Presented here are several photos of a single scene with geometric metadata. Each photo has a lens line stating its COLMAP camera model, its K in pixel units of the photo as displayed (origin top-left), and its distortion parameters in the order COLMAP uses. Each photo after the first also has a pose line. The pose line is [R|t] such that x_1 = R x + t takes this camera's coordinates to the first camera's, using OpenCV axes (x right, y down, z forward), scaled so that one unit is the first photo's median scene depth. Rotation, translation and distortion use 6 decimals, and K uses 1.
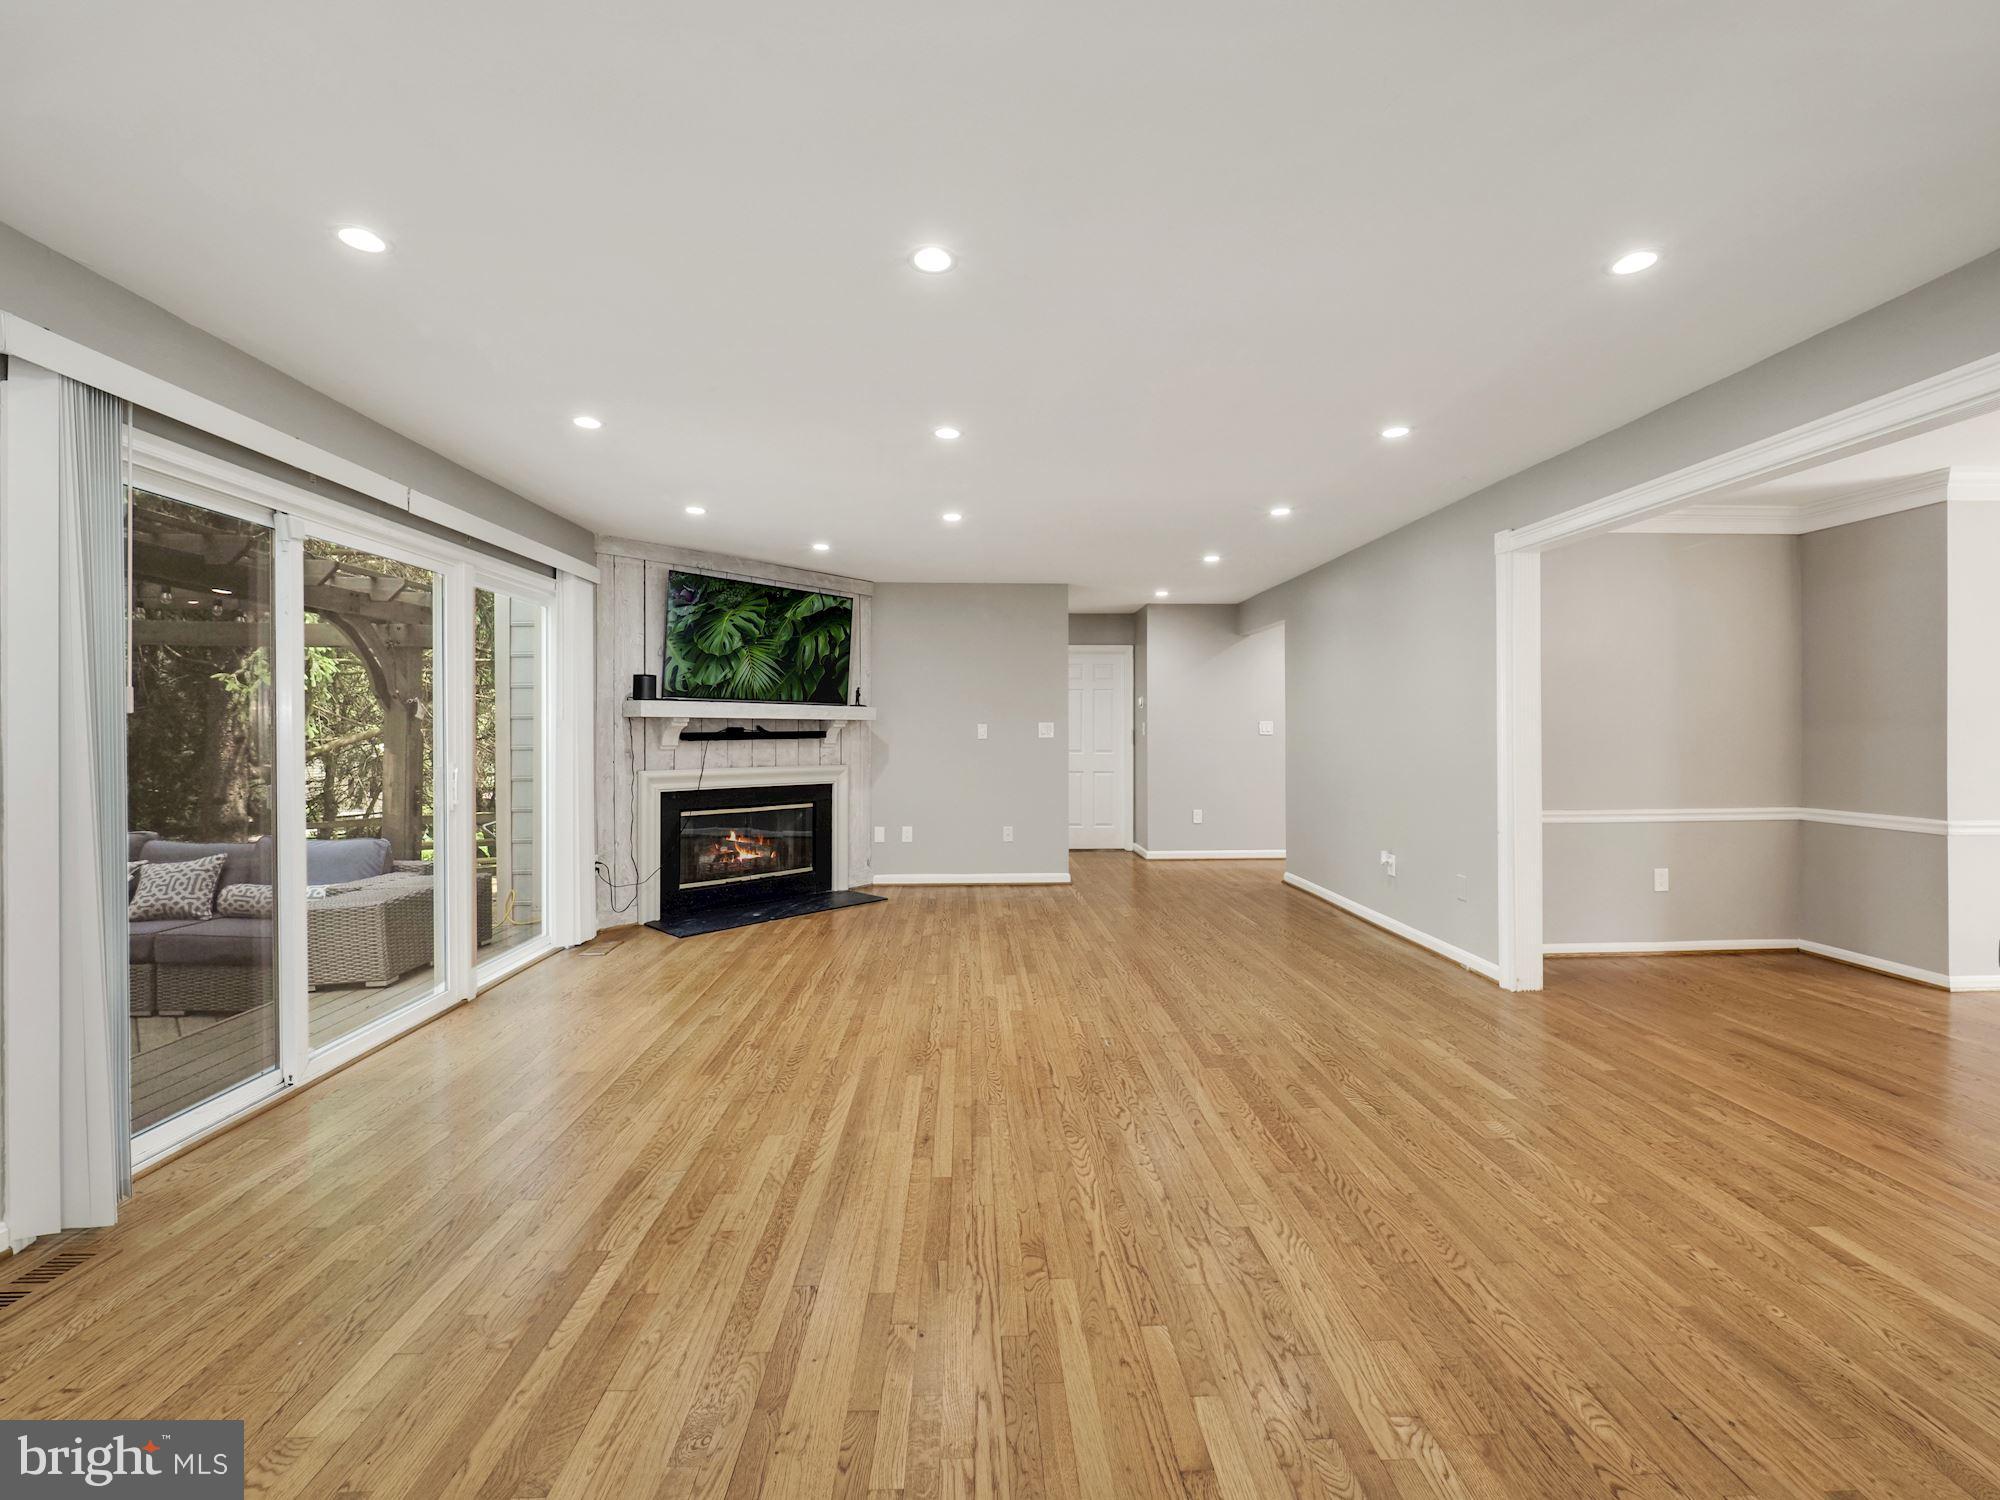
lens RADIAL K [[834.5, 0, 1008.0], [0, 834.5, 733.0], [0, 0, 1]] dist [-0.003091, -0.000516]
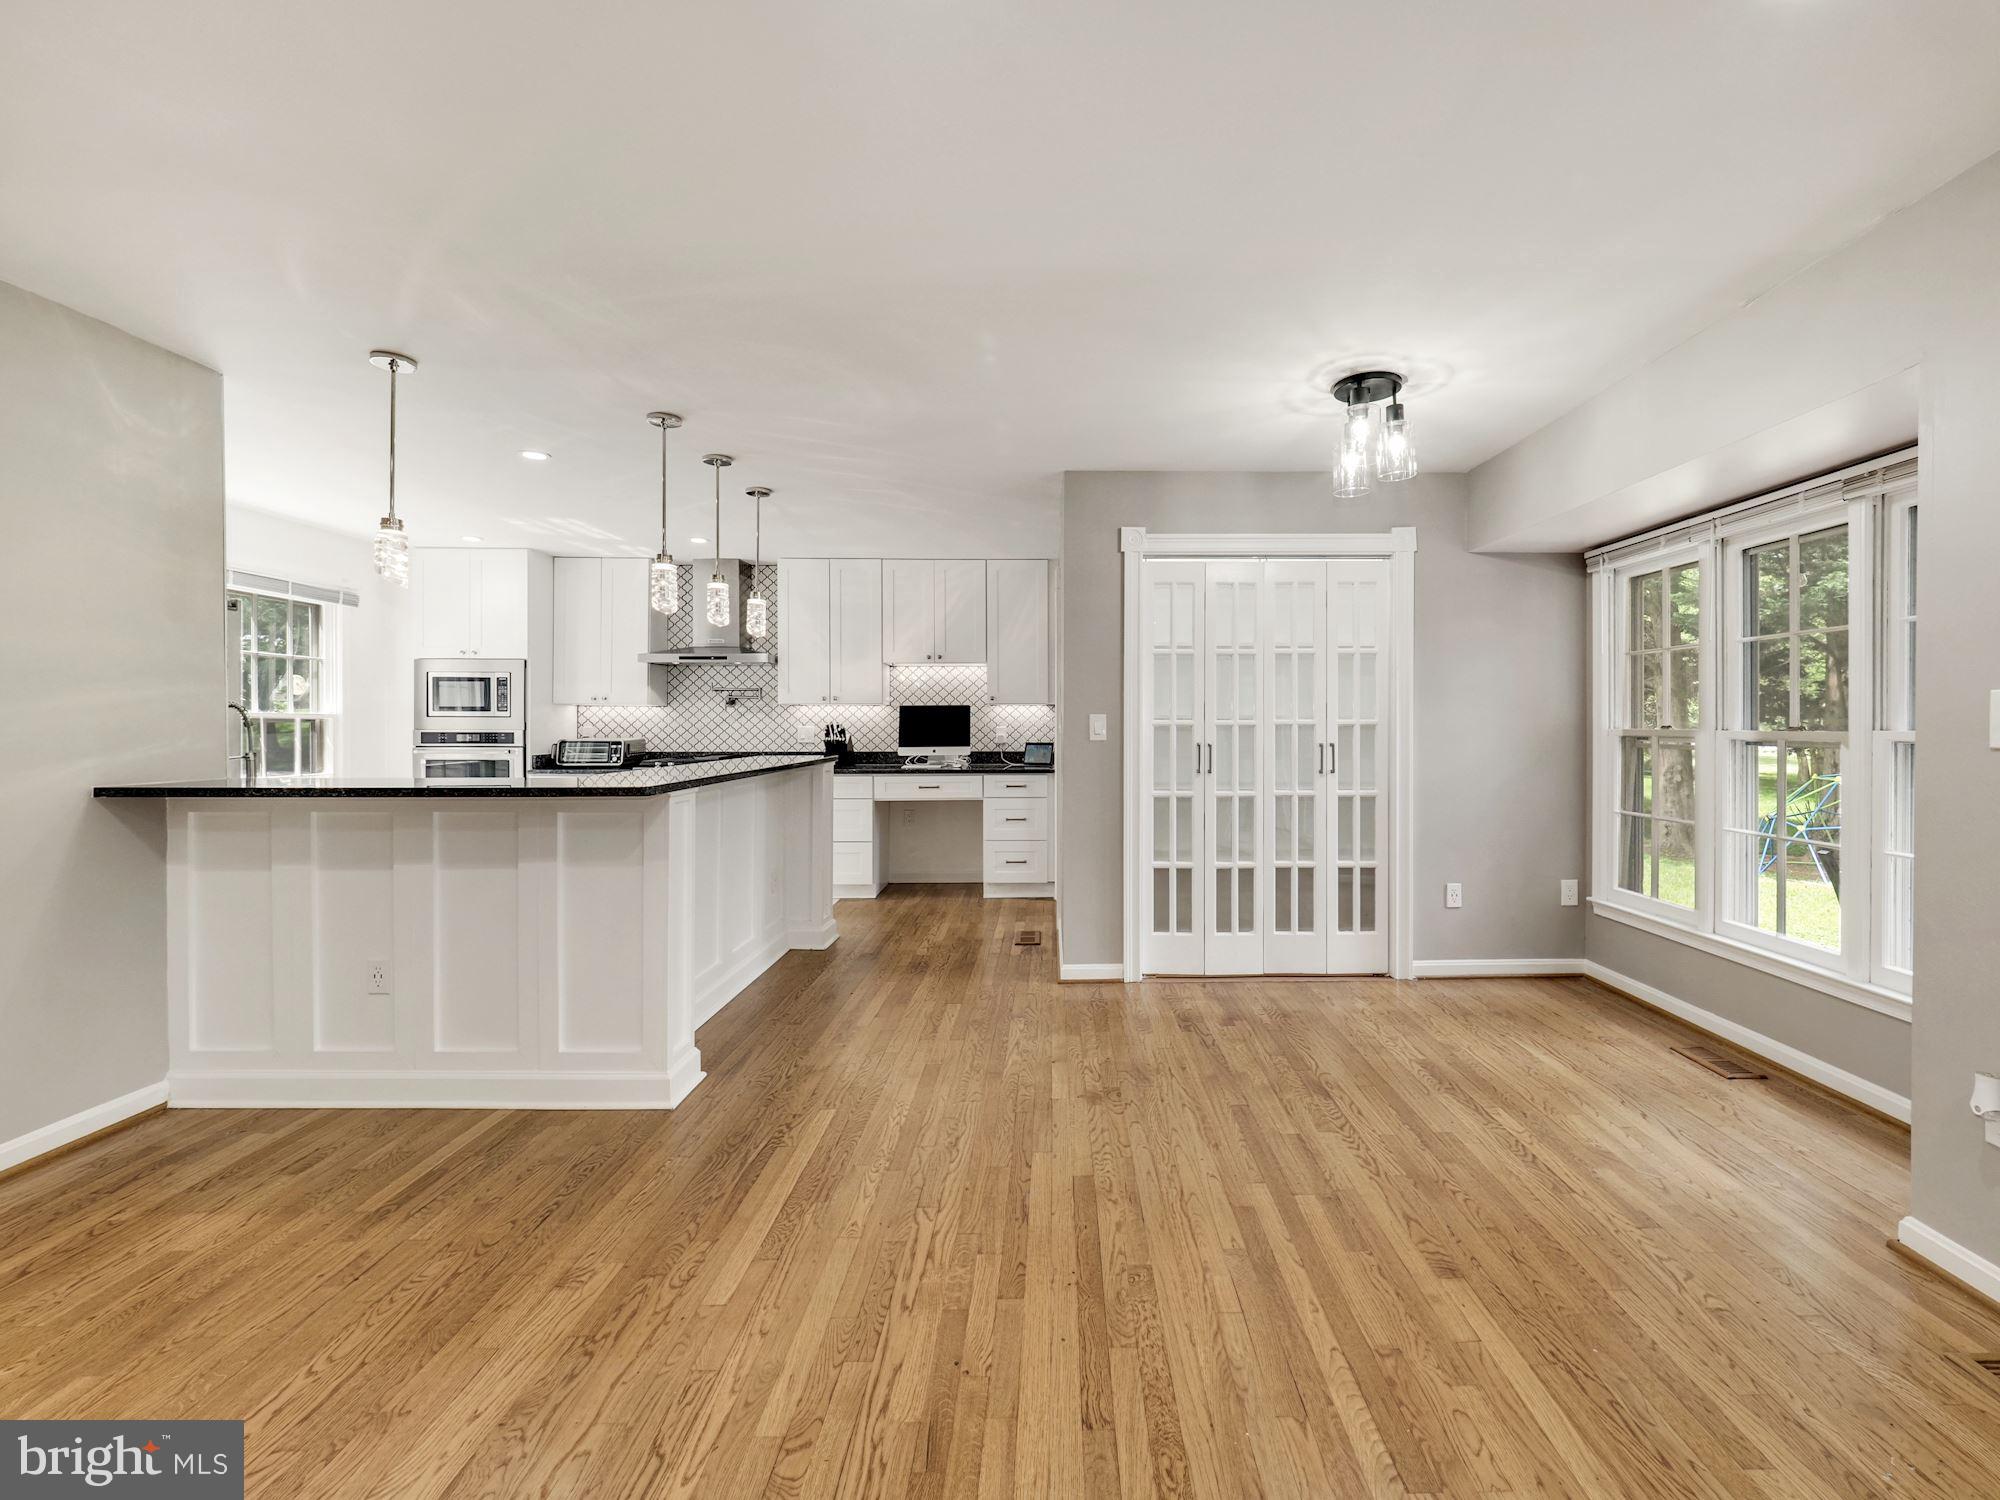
lens RADIAL K [[868.7, 0, 1075.2], [0, 868.7, 727.7], [0, 0, 1]] dist [0.000529, -0.000343]
pose [[-0.999752, 0.002556, 0.022109, -0.232176], [0.002692, 0.999978, 0.006136, -0.002348], [-0.022093, 0.006194, -0.999737, 1.753682]]
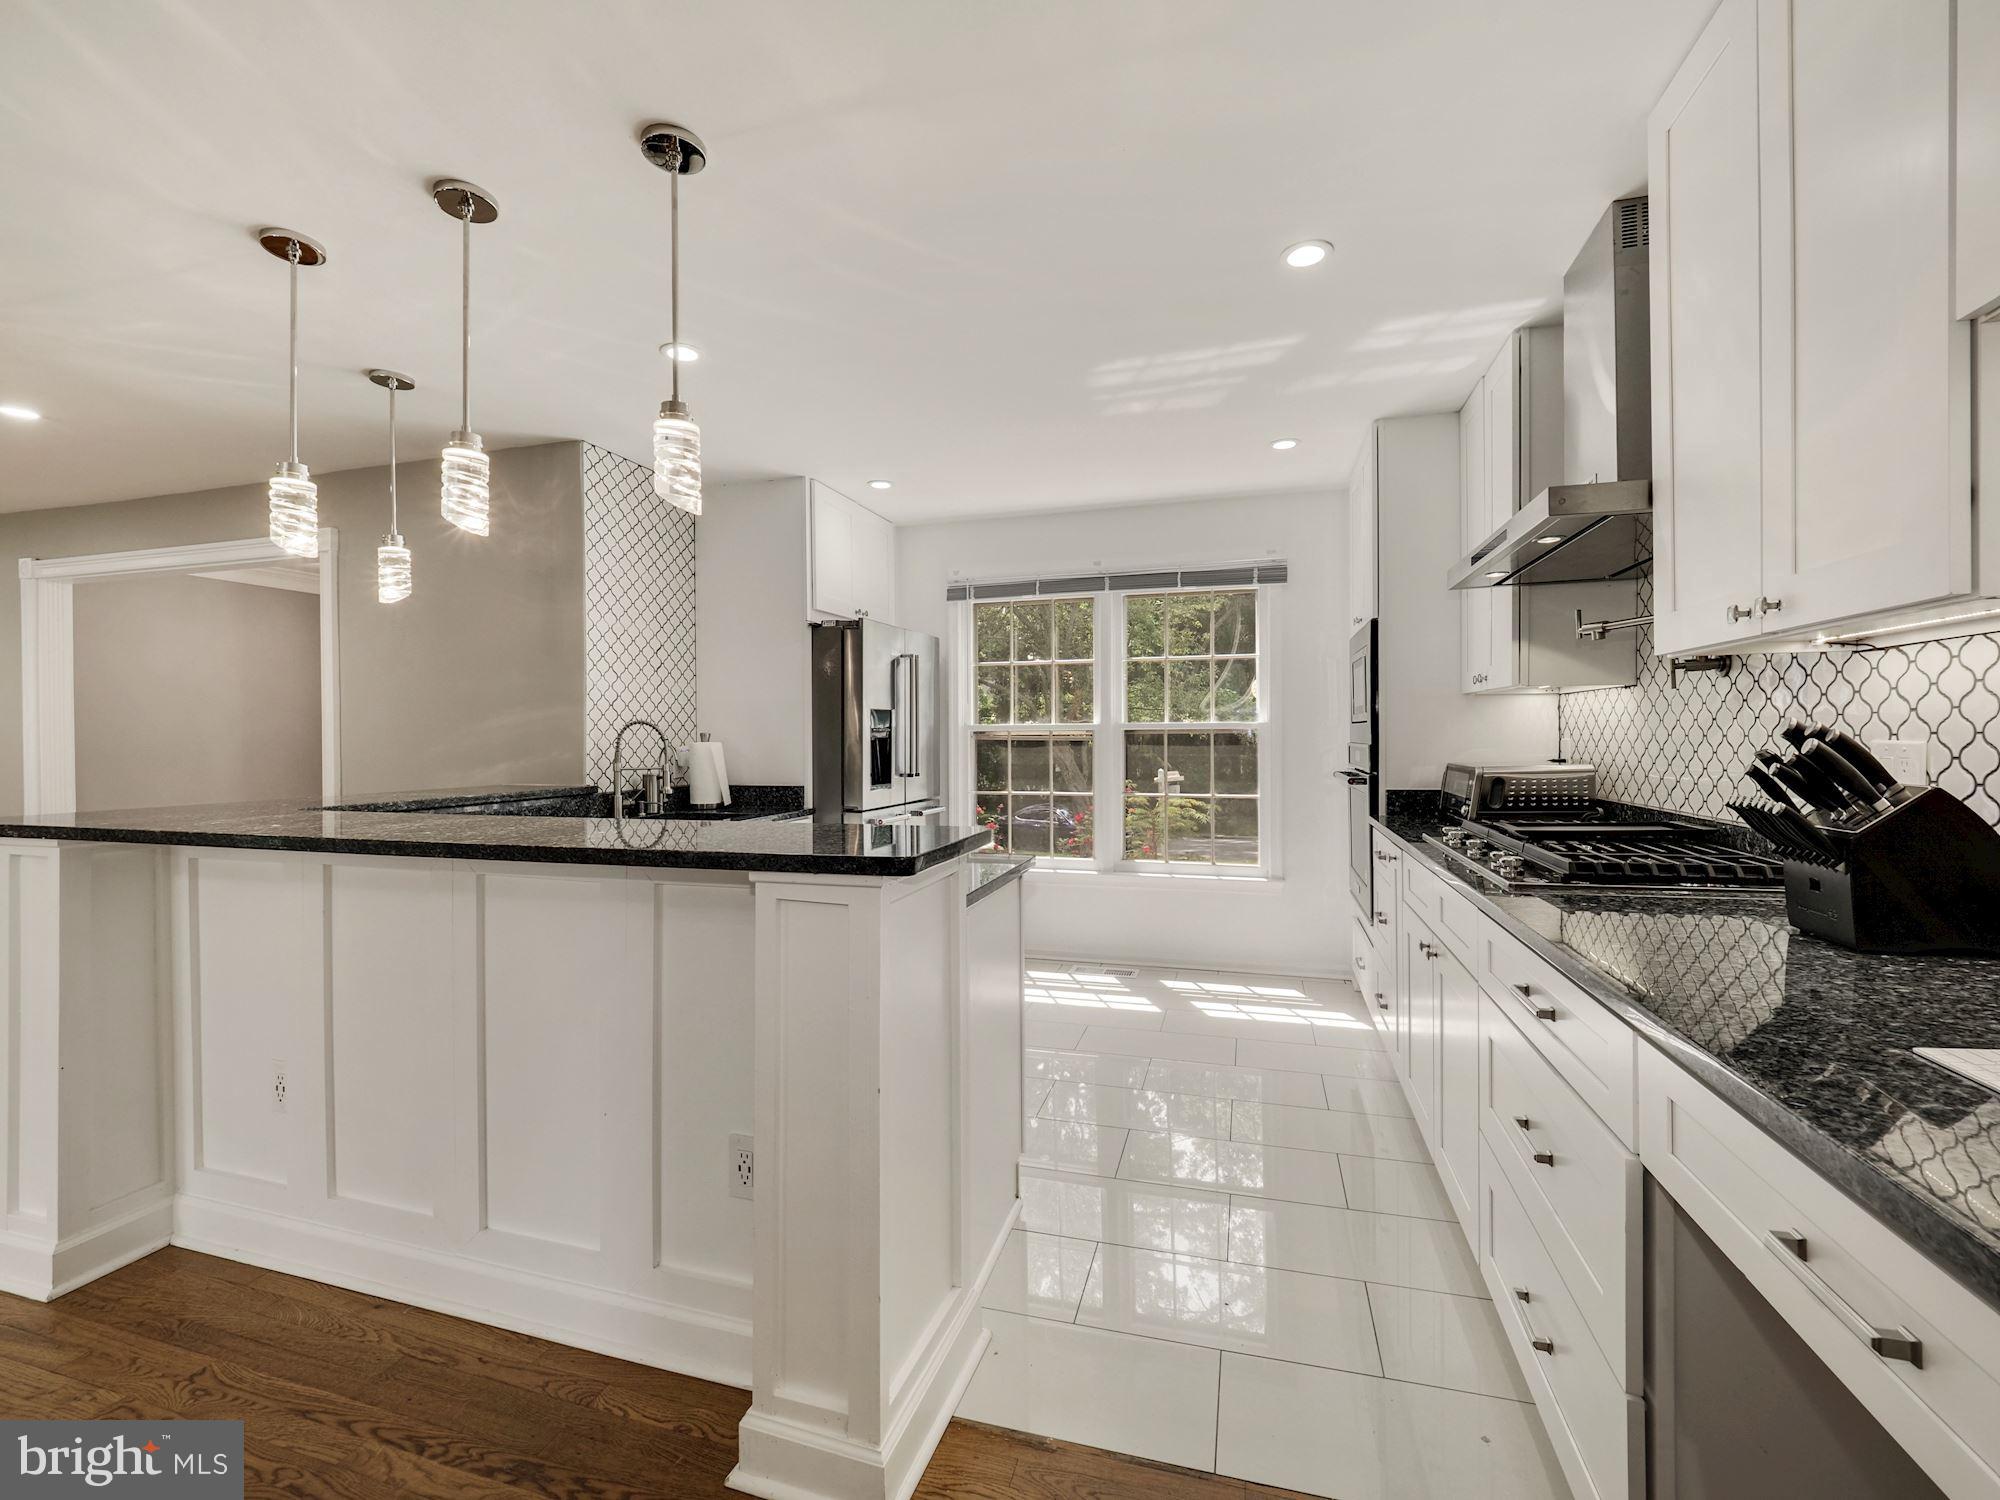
lens RADIAL K [[857.3, 0, 998.4], [0, 857.3, 740.9], [0, 0, 1]] dist [-0.001496, -0.000115]
pose [[0.333962, -0.003851, 0.942579, -0.080797], [0.006853, 0.999975, 0.001658, 0.004771], [-0.942562, 0.005905, 0.333980, -1.172848]]
